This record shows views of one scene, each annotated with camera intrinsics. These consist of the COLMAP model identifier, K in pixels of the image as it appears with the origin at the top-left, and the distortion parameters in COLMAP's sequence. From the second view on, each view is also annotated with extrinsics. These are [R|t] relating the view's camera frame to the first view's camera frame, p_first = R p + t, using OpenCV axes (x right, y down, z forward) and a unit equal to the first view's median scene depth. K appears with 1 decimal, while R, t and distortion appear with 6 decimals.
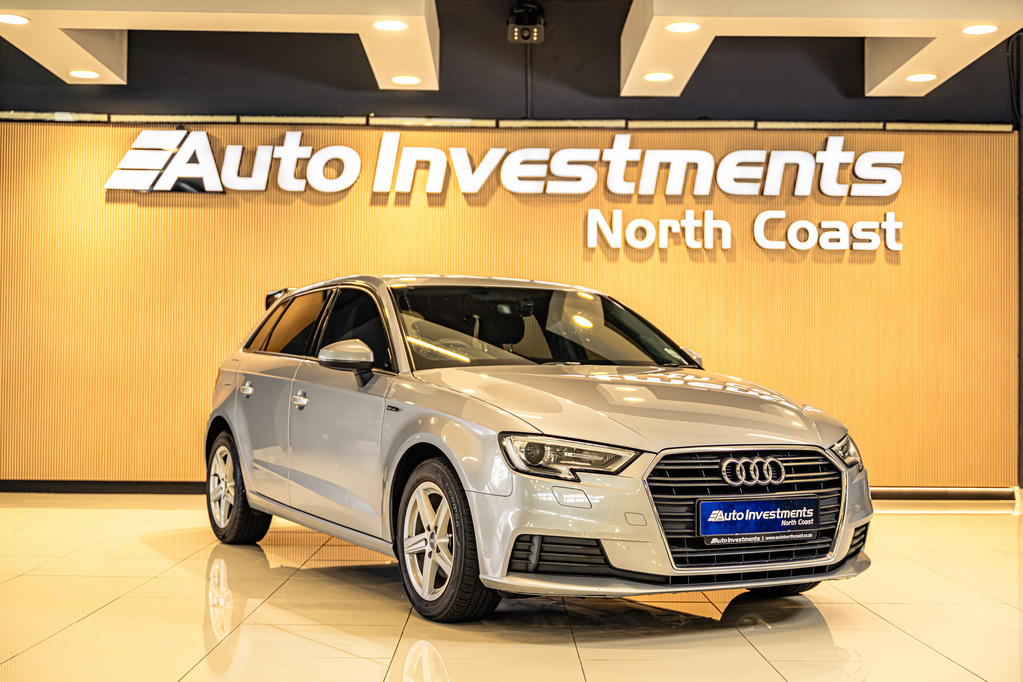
lens RADIAL K [[1412.7, 0, 511.5], [0, 1412.7, 341.0], [0, 0, 1]] dist [0.002492, -0.067222]
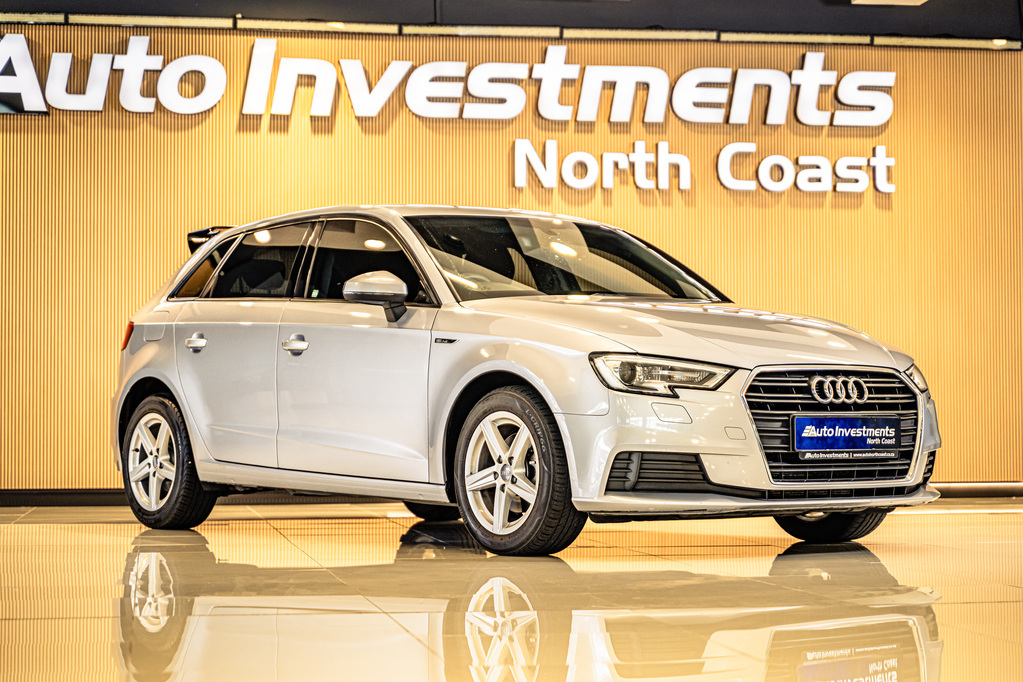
lens RADIAL K [[2269.2, 0, 535.7], [0, 2269.2, 340.1], [0, 0, 1]] dist [-0.011113, -0.289498]
pose [[0.986720, -0.005823, 0.162329, -0.142171], [0.007787, 0.999904, -0.011463, 0.034664], [-0.162247, 0.012575, 0.986670, -0.260153]]
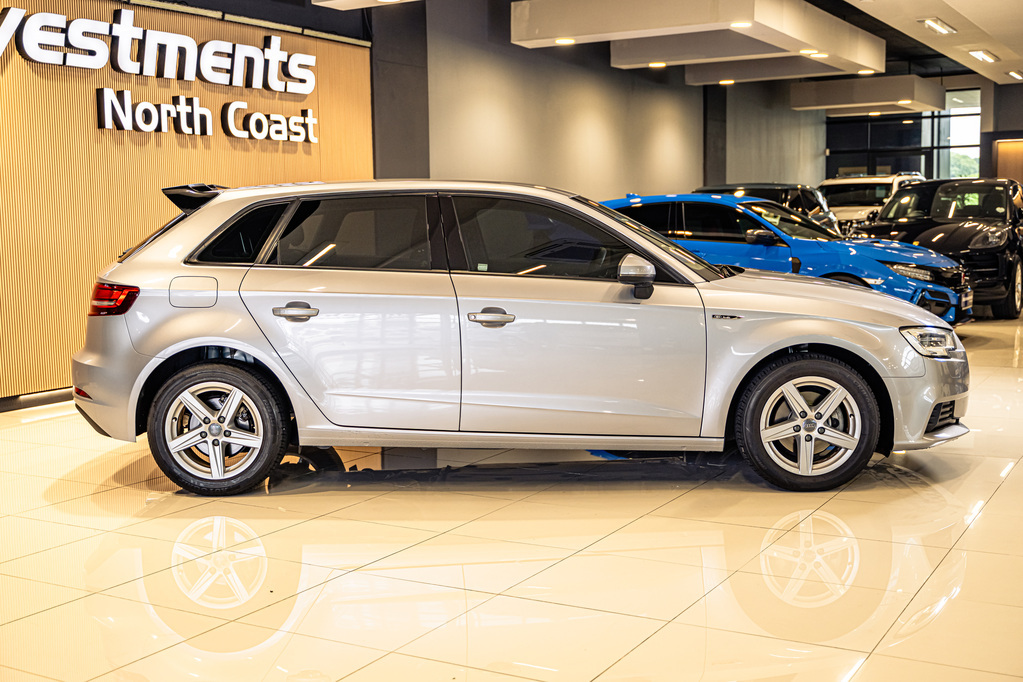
lens RADIAL K [[1218.0, 0, 511.5], [0, 1218.0, 341.0], [0, 0, 1]] dist [-0.011268, -0.003381]
pose [[0.501561, -0.105488, 0.858667, -0.514281], [0.000880, 0.992600, 0.121427, -0.024552], [-0.865122, -0.060148, 0.497942, 0.359812]]
